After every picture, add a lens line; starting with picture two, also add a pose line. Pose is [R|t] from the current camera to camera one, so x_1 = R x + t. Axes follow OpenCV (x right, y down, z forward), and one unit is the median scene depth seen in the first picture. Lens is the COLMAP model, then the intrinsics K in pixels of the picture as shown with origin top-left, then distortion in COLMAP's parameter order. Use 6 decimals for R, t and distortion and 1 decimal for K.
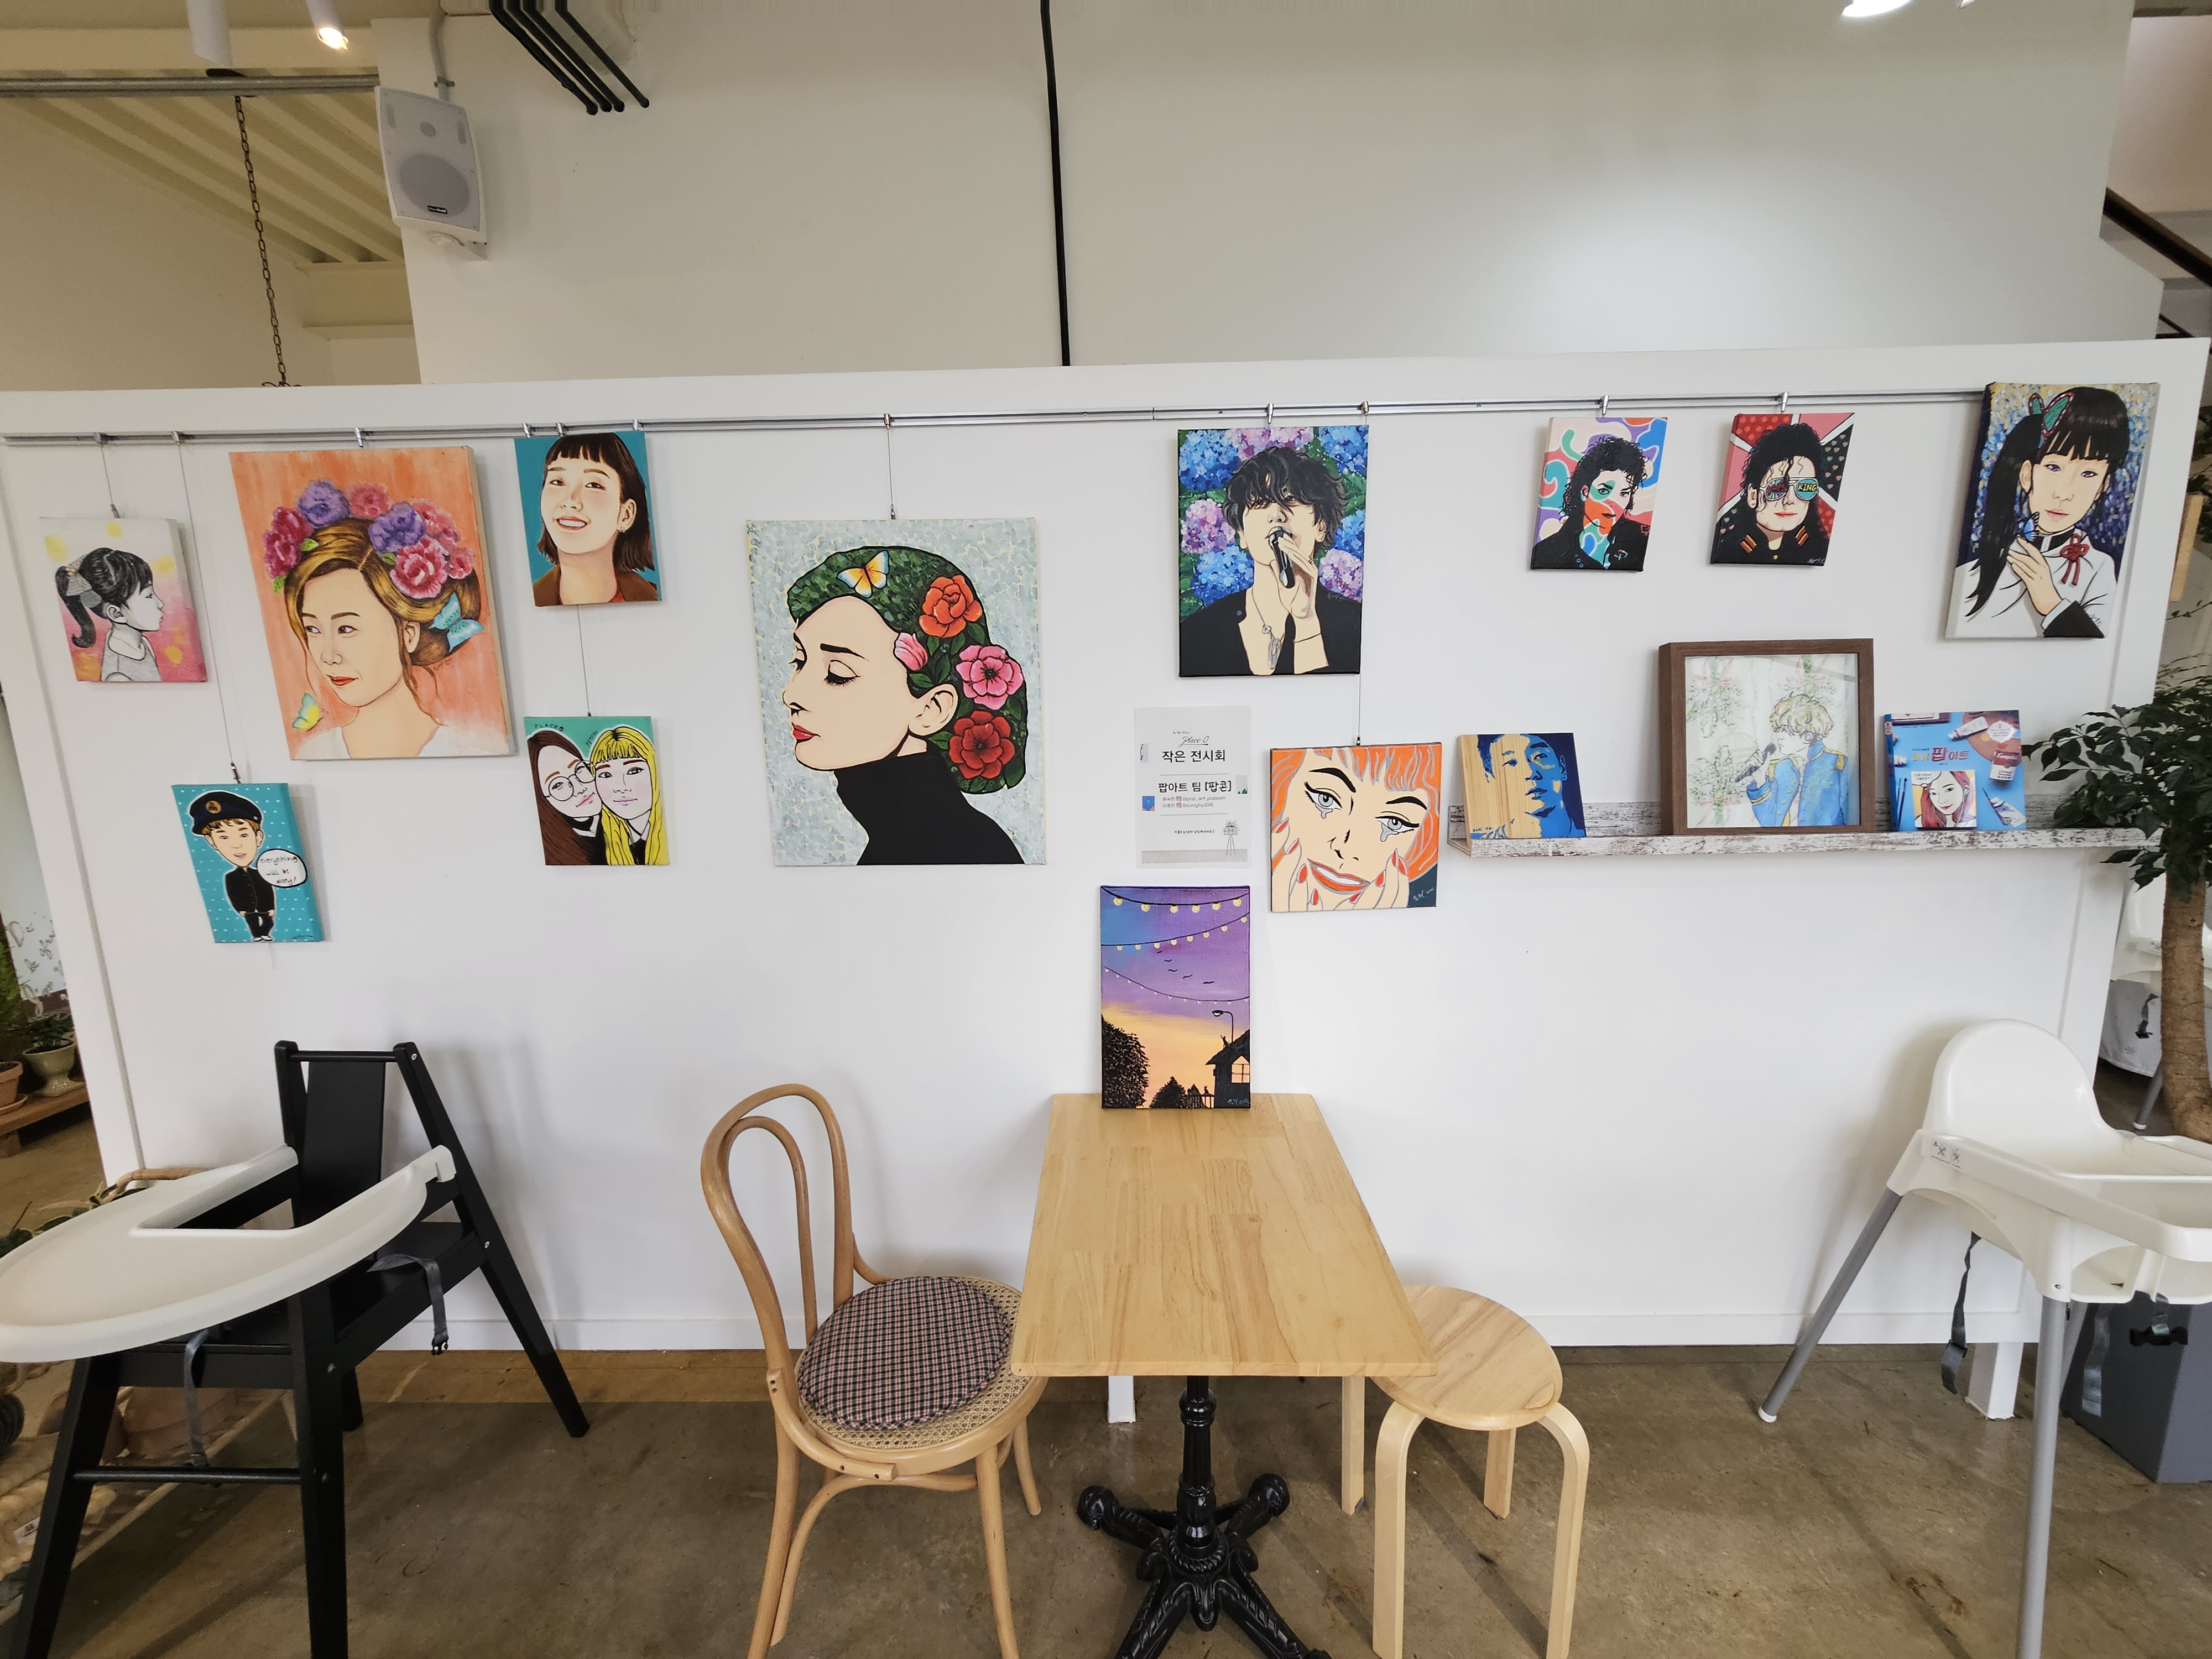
lens RADIAL K [[975.6, 0, 1106.0], [0, 975.6, 829.5], [0, 0, 1]] dist [-0.010638, 0.008650]
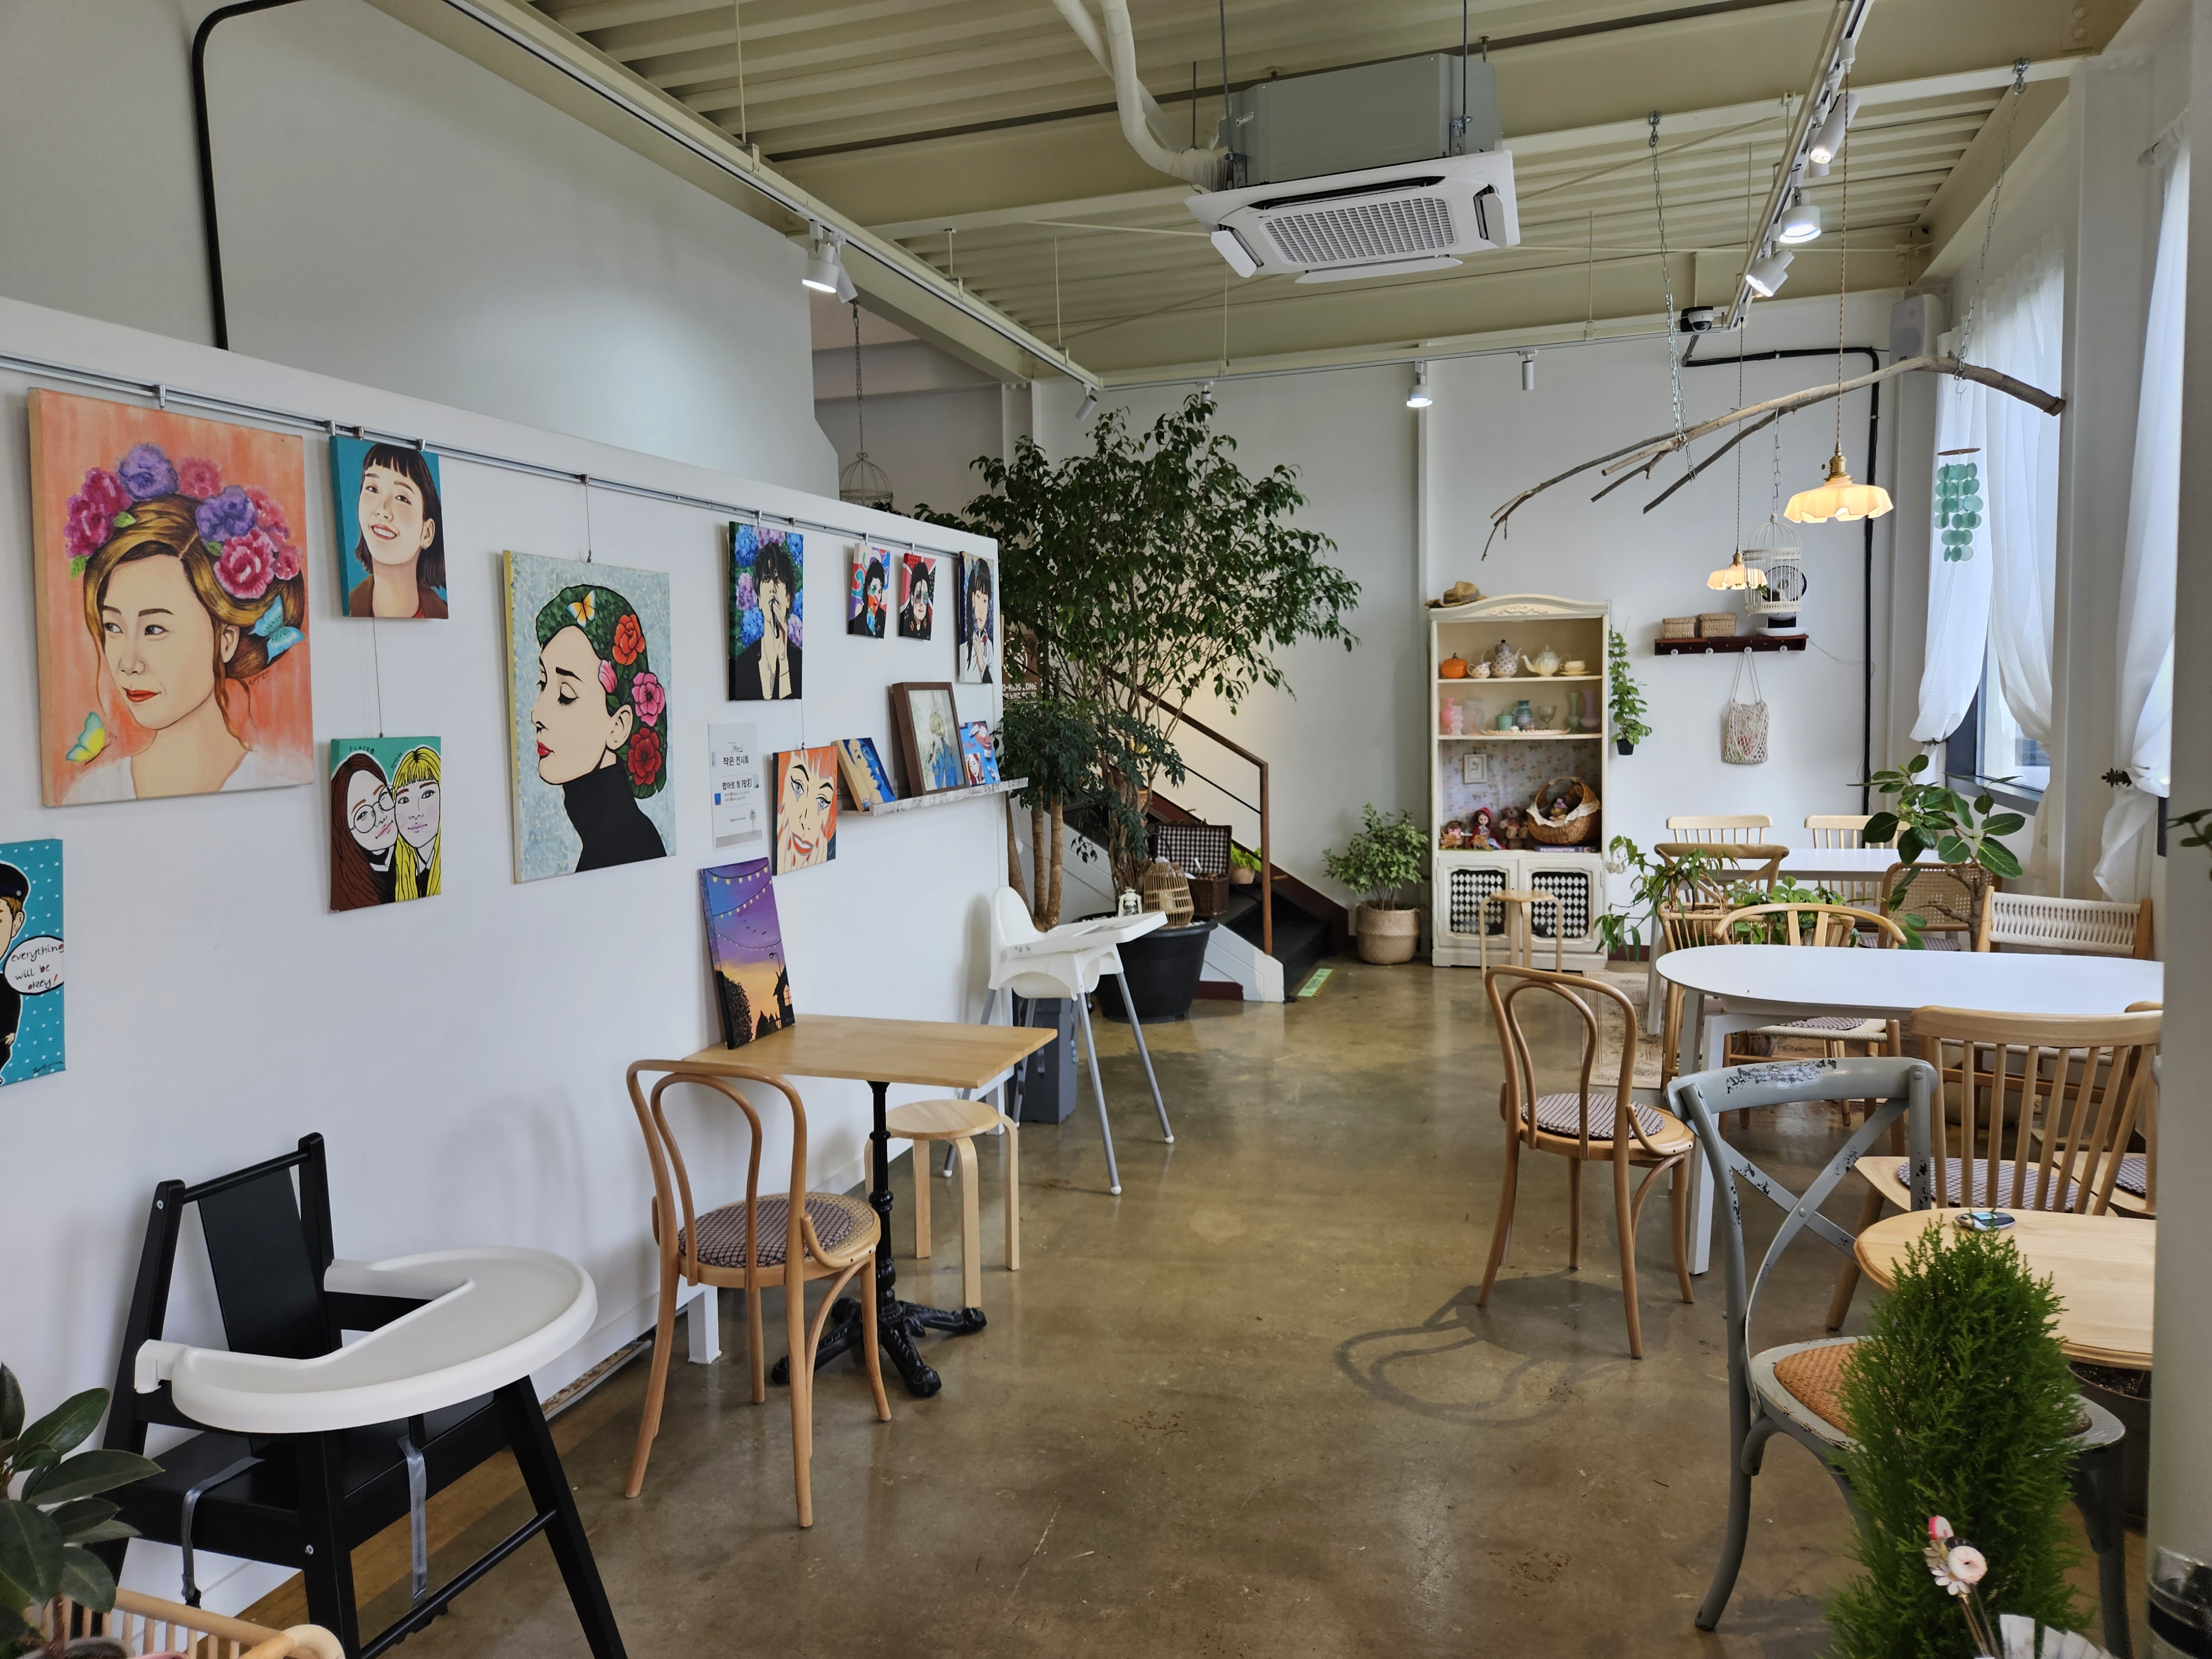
lens RADIAL K [[1464.2, 0, 1099.7], [0, 1464.2, 805.4], [0, 0, 1]] dist [0.075364, -0.068410]
pose [[0.295192, -0.061112, 0.953481, -1.709515], [0.180550, 0.983540, 0.007141, 0.059541], [-0.938223, 0.170043, 0.301367, -0.041626]]
